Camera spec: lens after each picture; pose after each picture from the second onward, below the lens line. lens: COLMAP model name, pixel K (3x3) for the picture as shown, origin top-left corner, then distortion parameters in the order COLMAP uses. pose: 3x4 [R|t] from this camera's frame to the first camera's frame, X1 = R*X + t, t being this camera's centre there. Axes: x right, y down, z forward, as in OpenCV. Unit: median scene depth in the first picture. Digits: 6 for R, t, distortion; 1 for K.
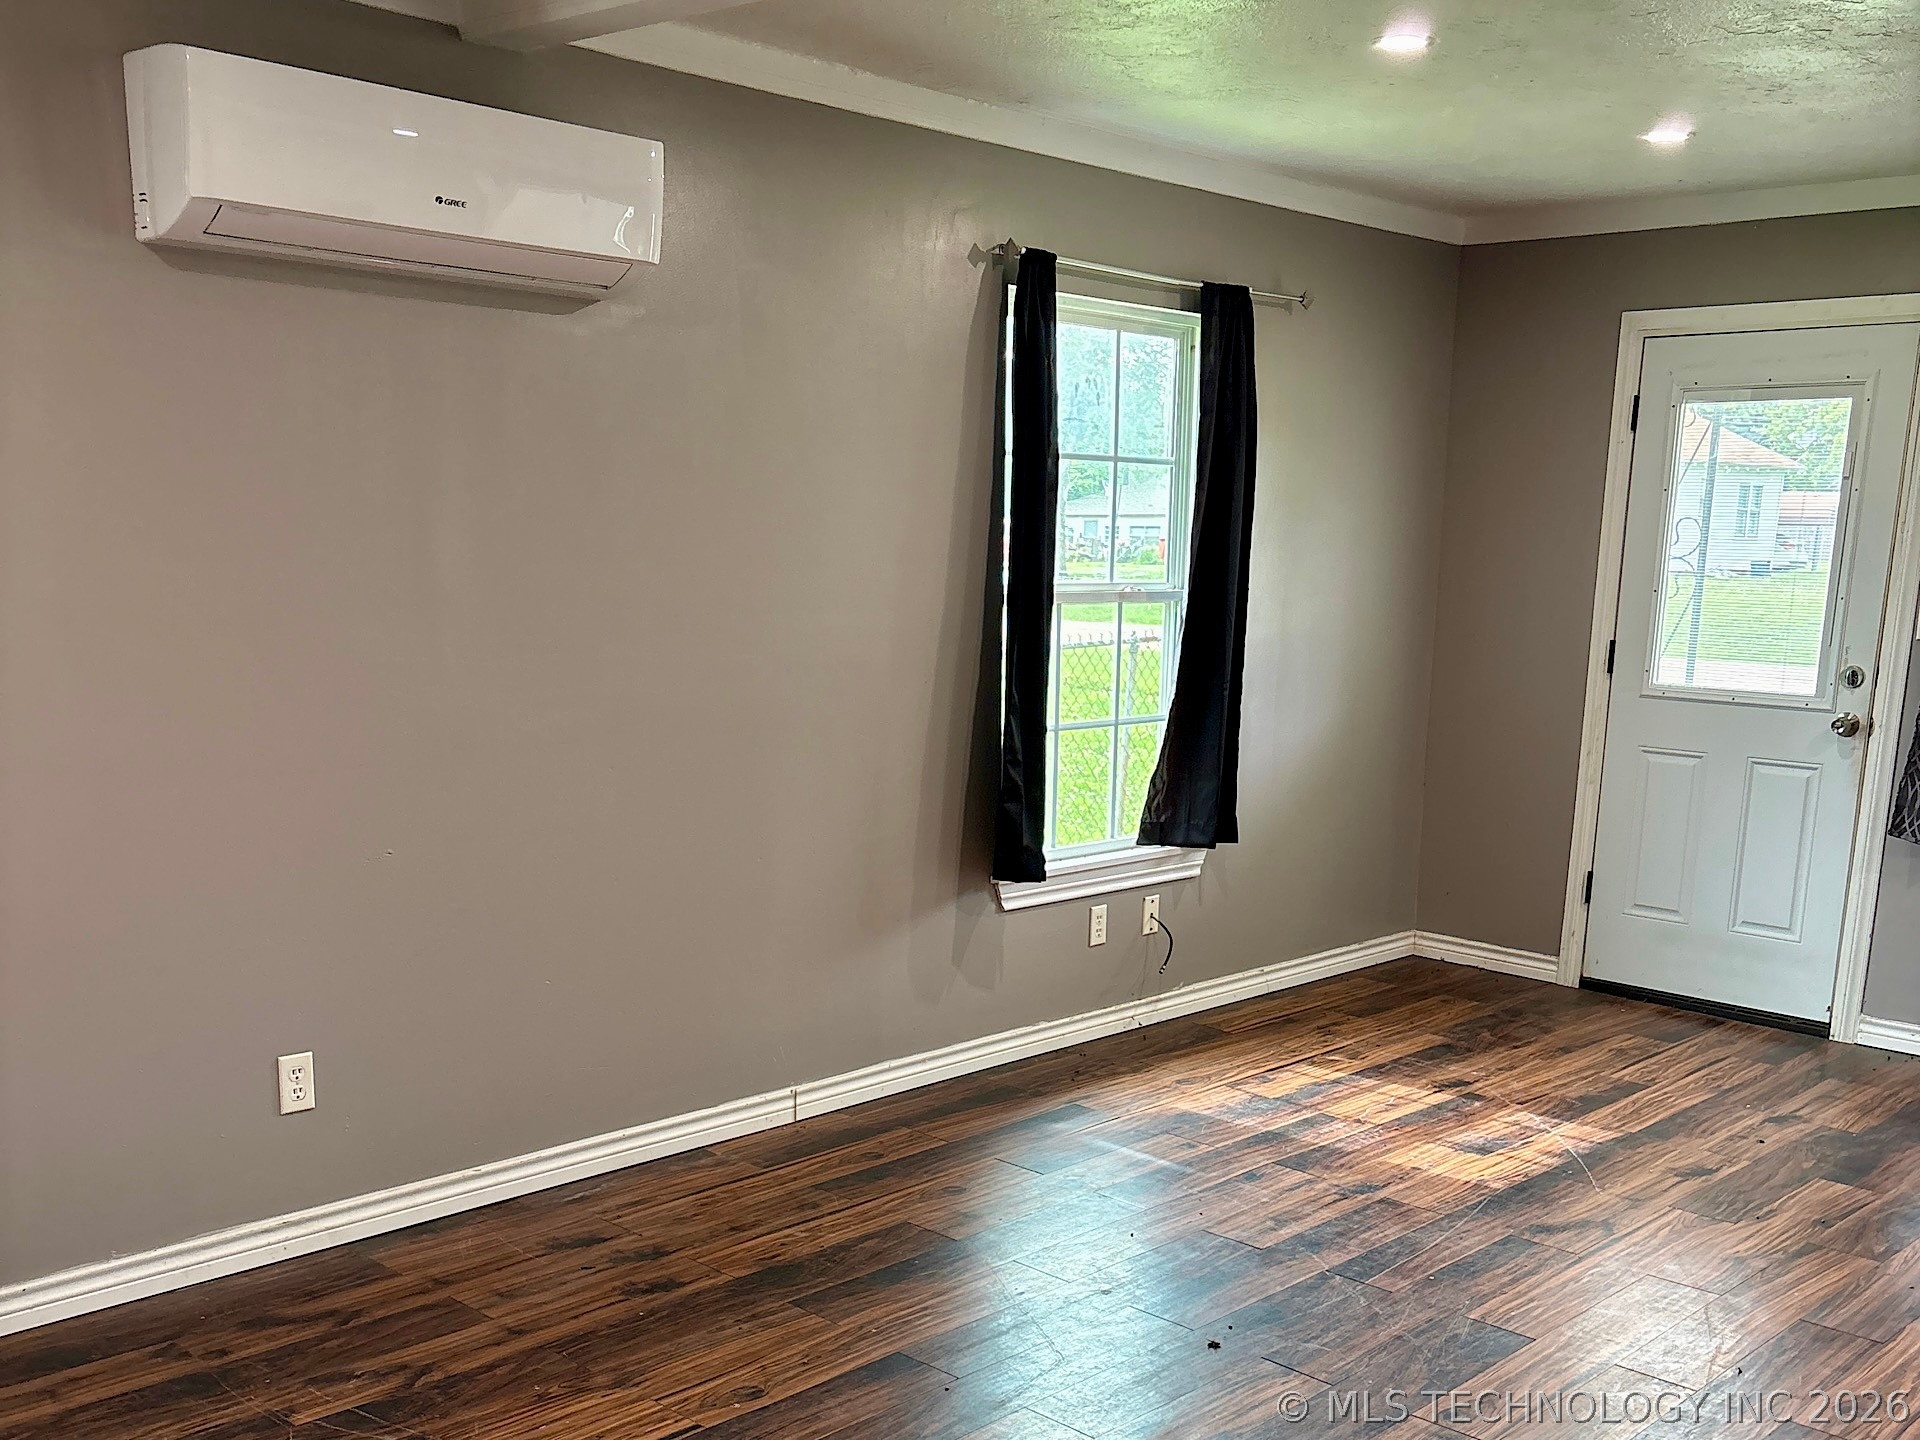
lens RADIAL K [[1936.0, 0, 959.1], [0, 1936.0, 962.2], [0, 0, 1]] dist [0.040555, 0.000000]
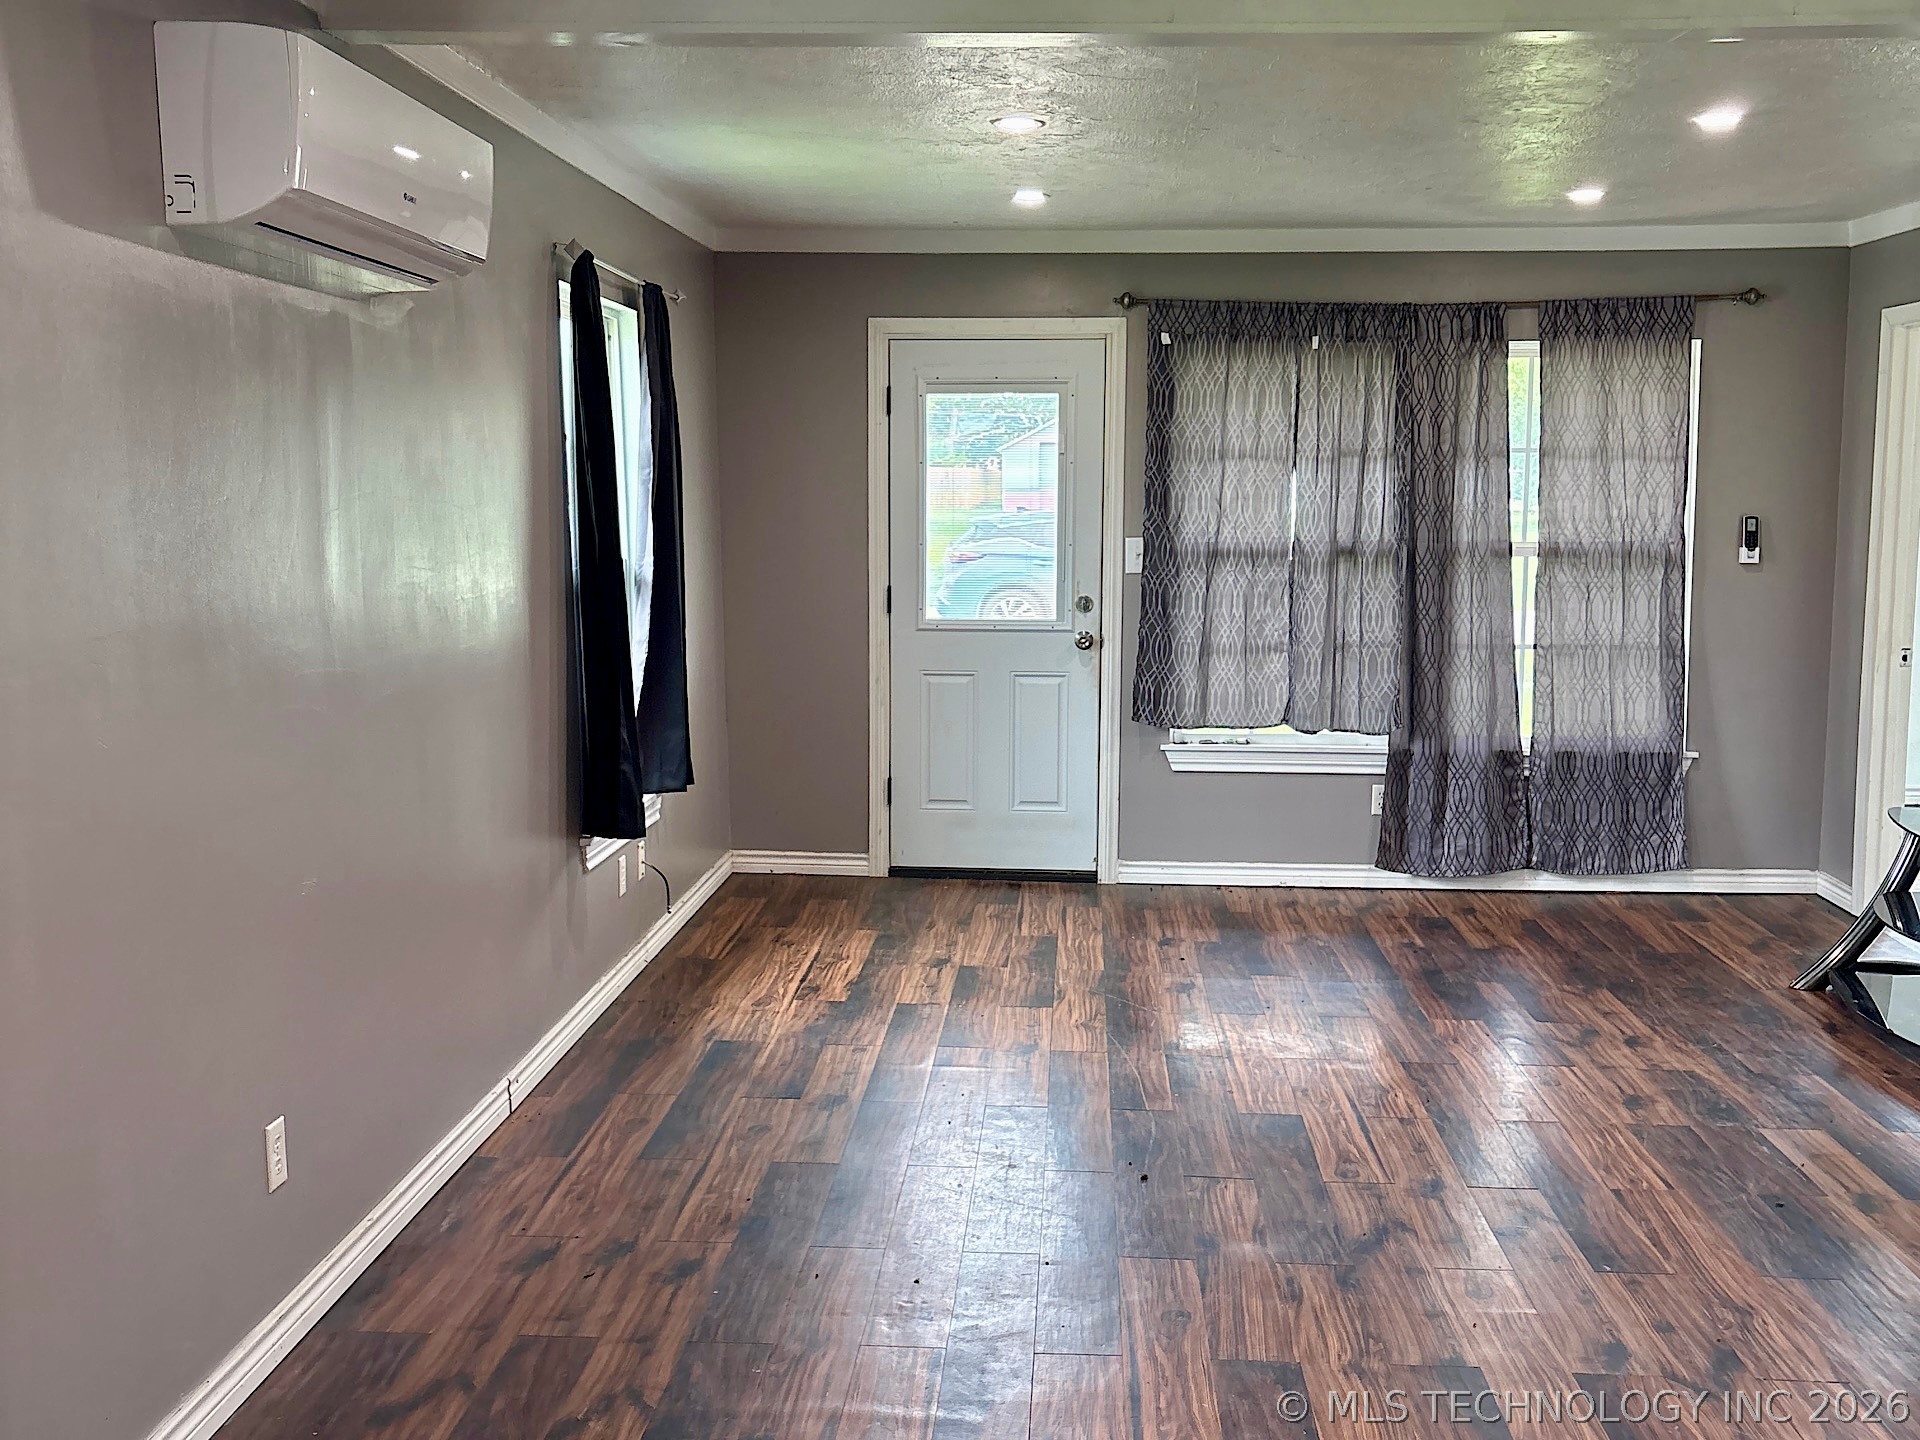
lens RADIAL K [[1936.0, 0, 946.5], [0, 1936.0, 741.7], [0, 0, 1]] dist [0.040555, 0.000000]
pose [[0.767171, -0.102283, 0.633236, -0.431820], [0.153784, 0.987742, -0.026767, -0.034562], [-0.622735, 0.117916, 0.773496, 0.072747]]
